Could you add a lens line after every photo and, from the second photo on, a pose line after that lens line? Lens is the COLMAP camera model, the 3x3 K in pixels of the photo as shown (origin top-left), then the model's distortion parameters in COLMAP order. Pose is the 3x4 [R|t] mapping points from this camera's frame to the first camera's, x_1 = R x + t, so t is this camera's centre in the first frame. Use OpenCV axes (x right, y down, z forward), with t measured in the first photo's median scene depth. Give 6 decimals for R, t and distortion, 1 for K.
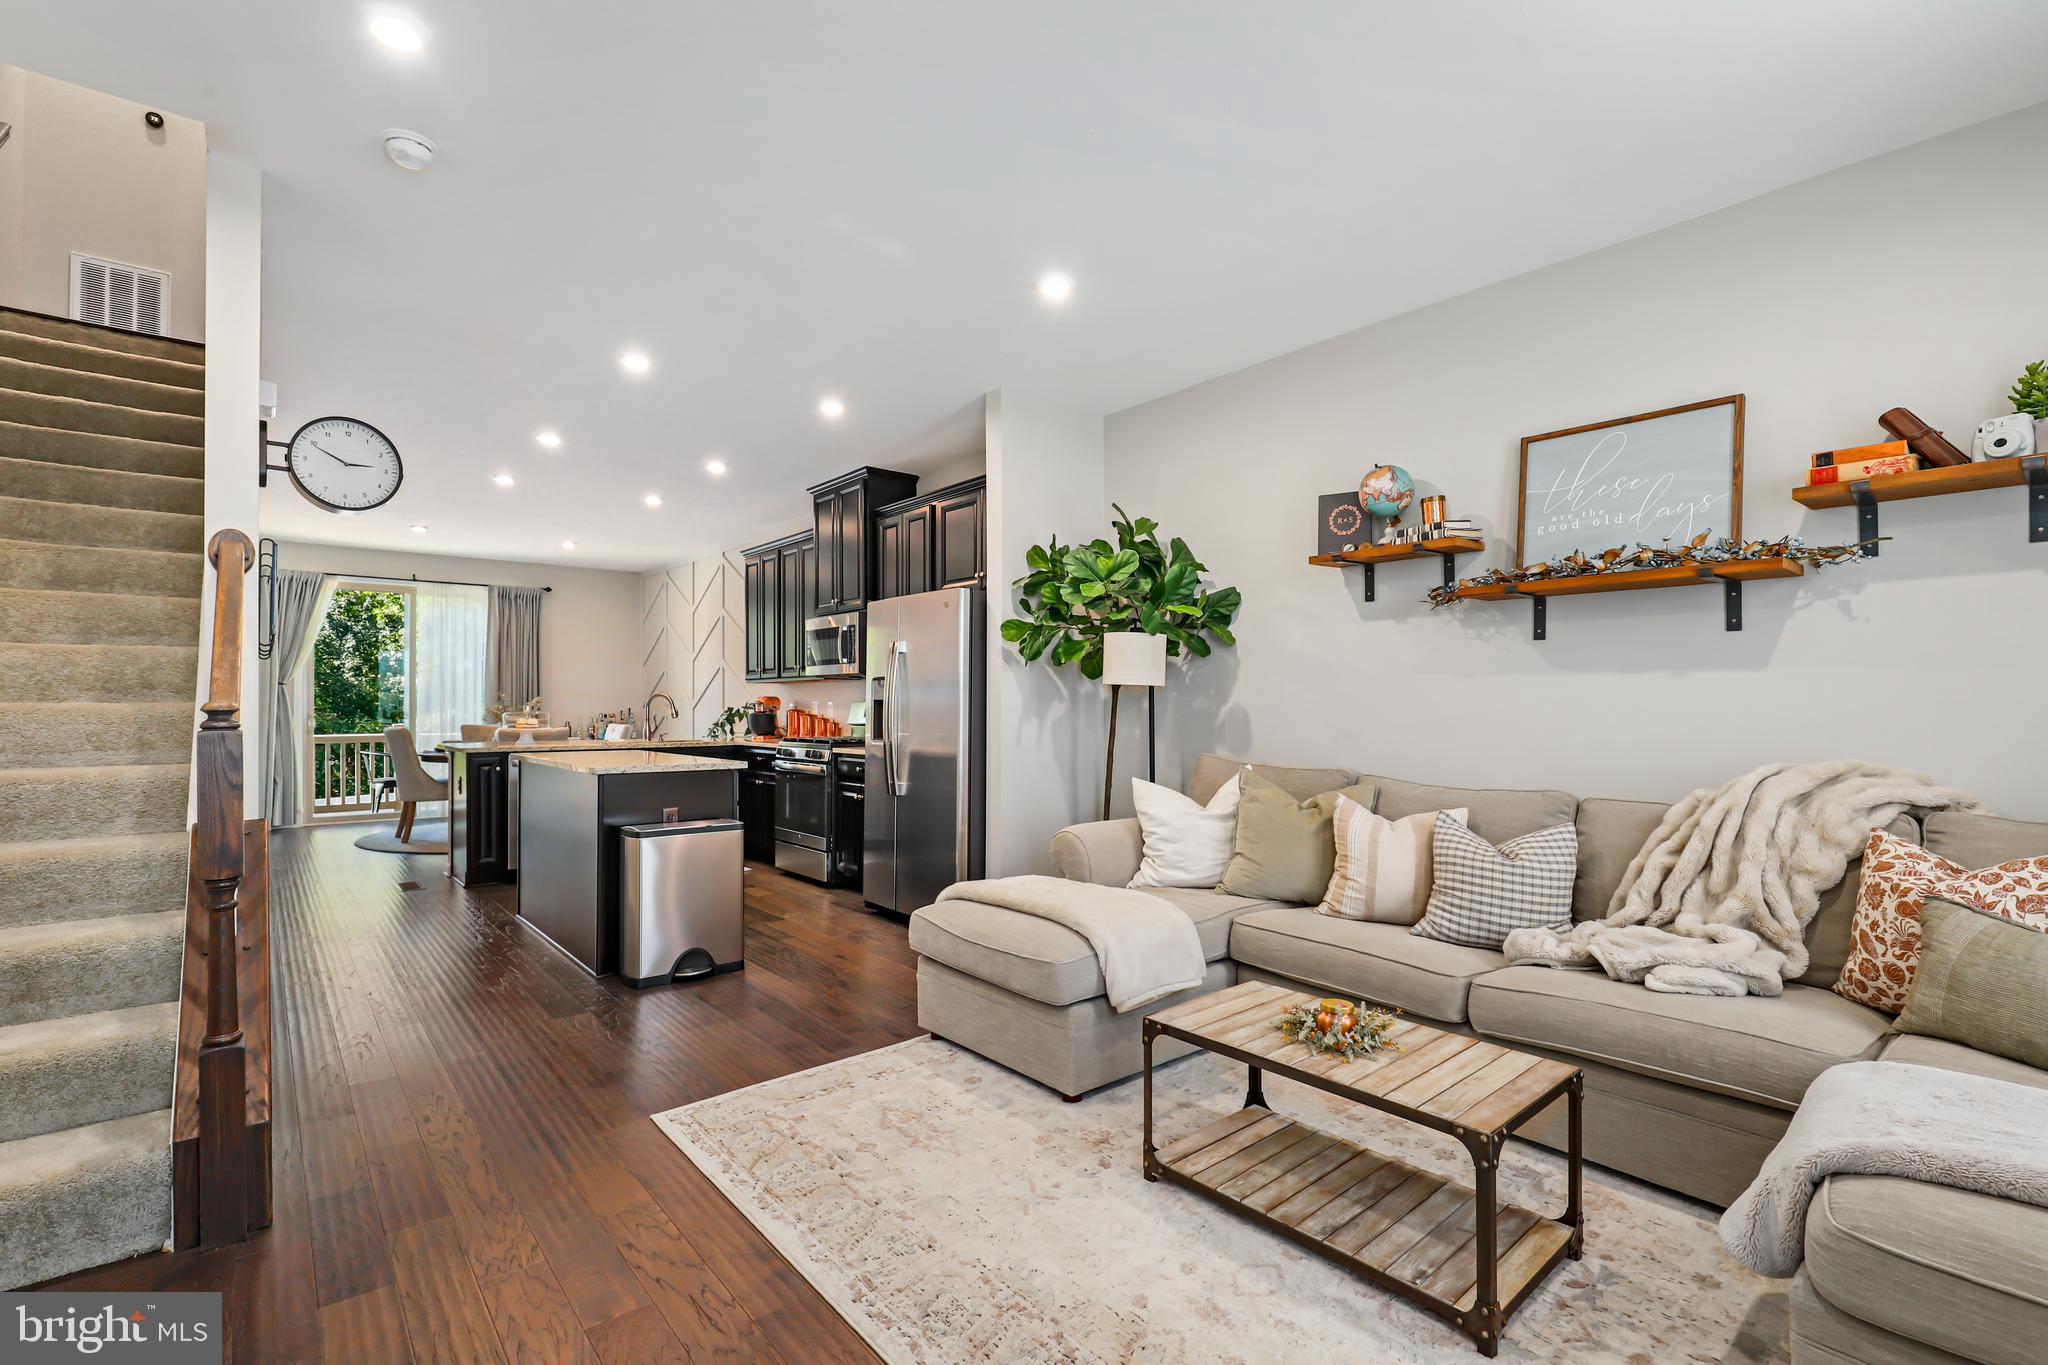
lens RADIAL K [[899.8, 0, 994.1], [0, 899.8, 696.8], [0, 0, 1]] dist [-0.003809, -0.000001]
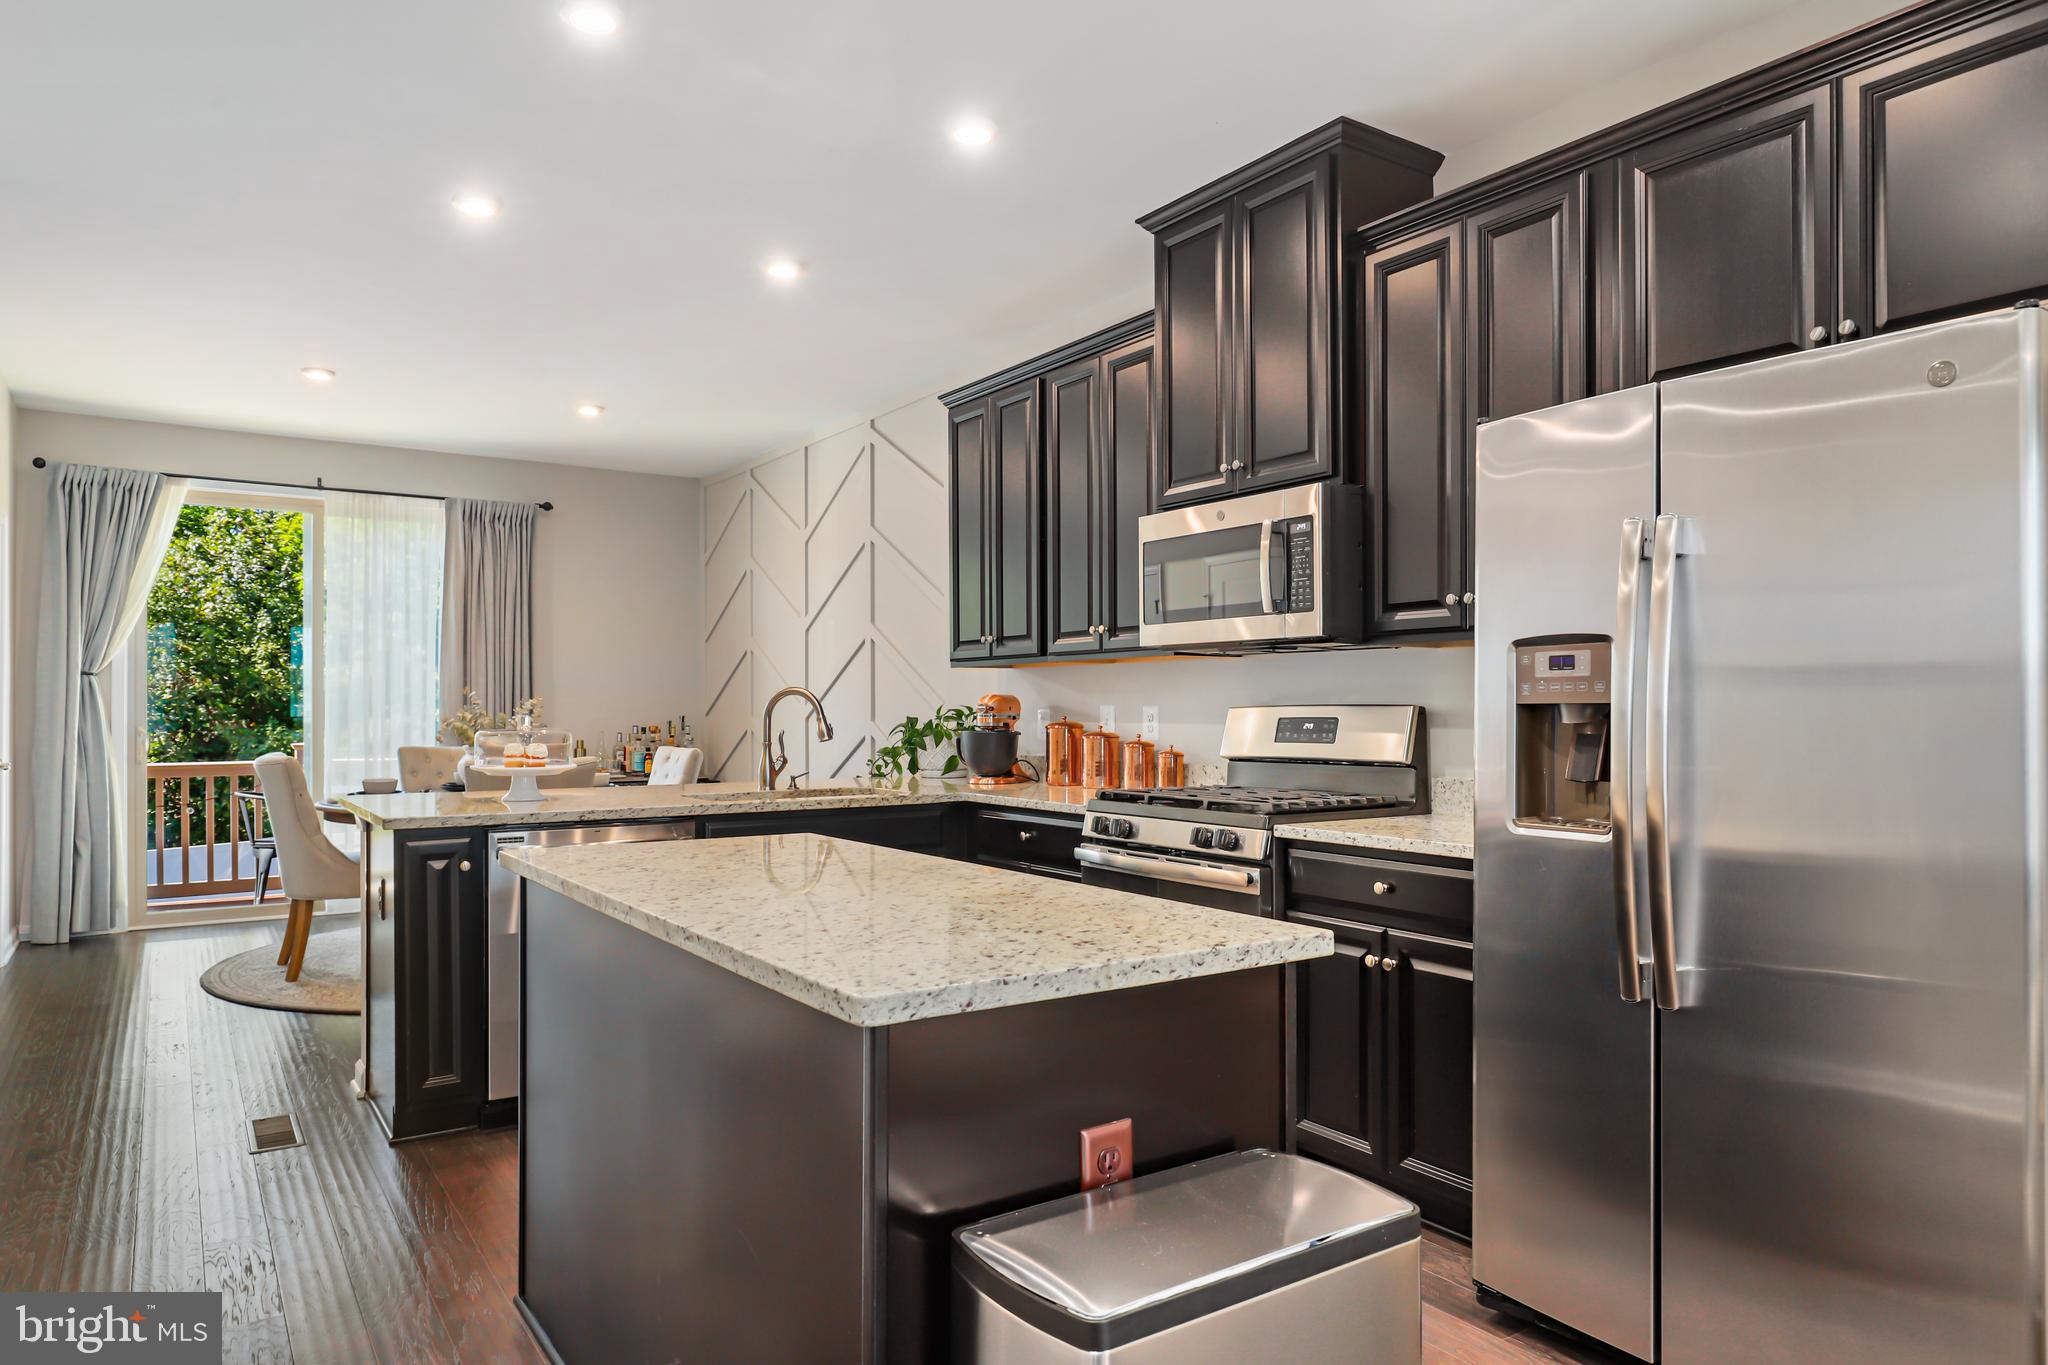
lens RADIAL K [[1237.8, 0, 978.7], [0, 1237.8, 702.9], [0, 0, 1]] dist [0.003653, 0.001583]
pose [[0.994096, 0.000165, -0.108506, -0.182180], [0.000314, 0.999990, 0.004396, 0.000713], [0.108506, -0.004404, 0.994086, 0.327736]]
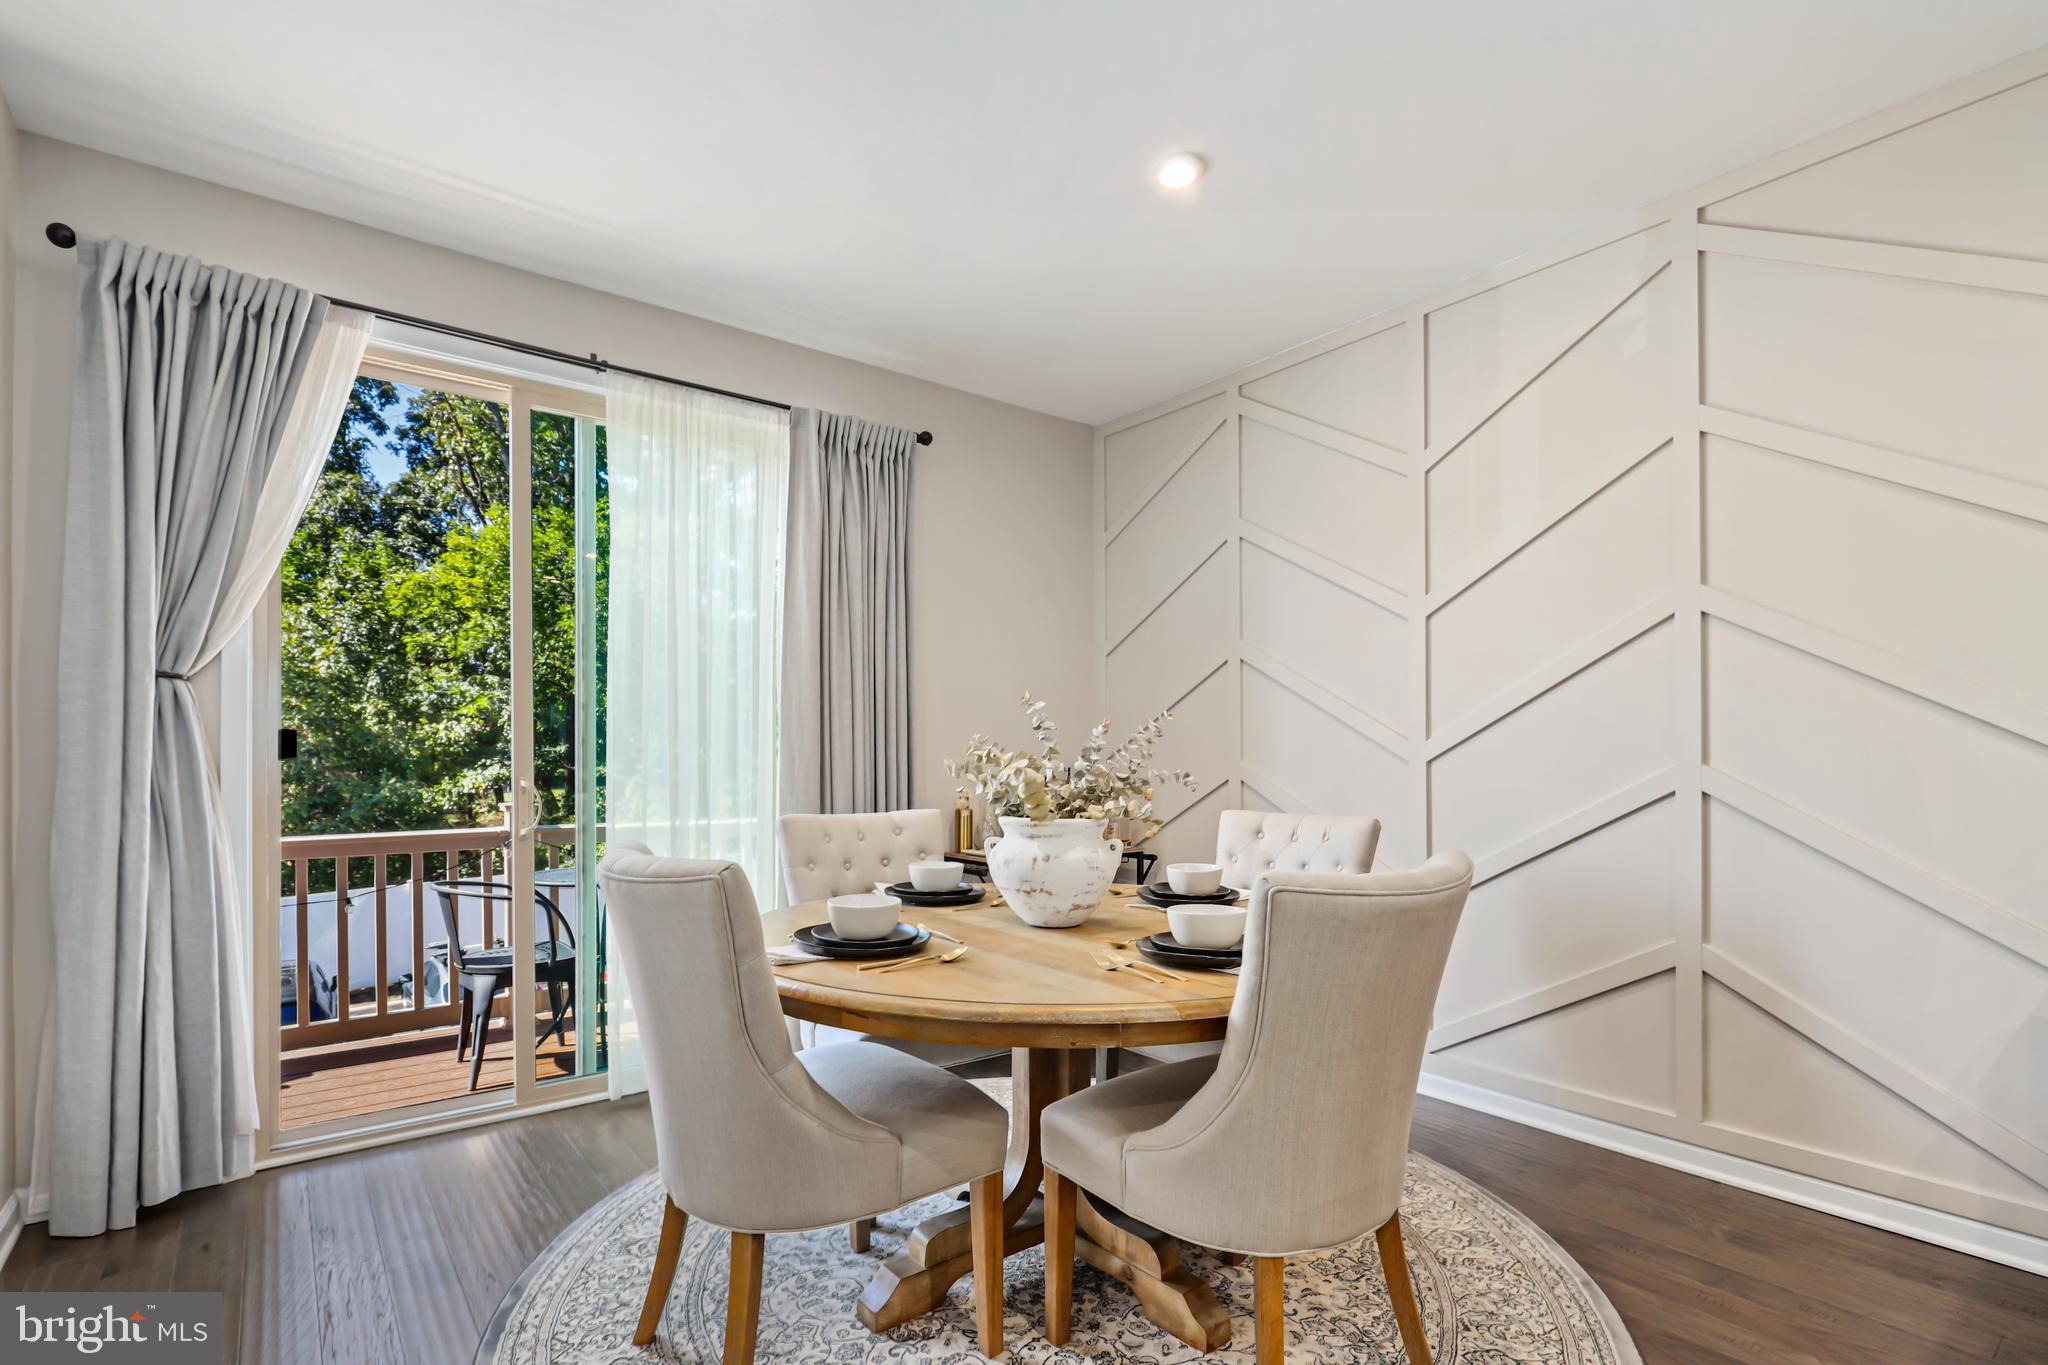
lens RADIAL K [[952.6, 0, 990.2], [0, 952.6, 760.5], [0, 0, 1]] dist [-0.001341, 0.000959]
pose [[0.999031, -0.002503, -0.043932, -0.576748], [0.002883, 0.999959, 0.008607, 0.010605], [0.043909, -0.008726, 0.998997, 0.781345]]
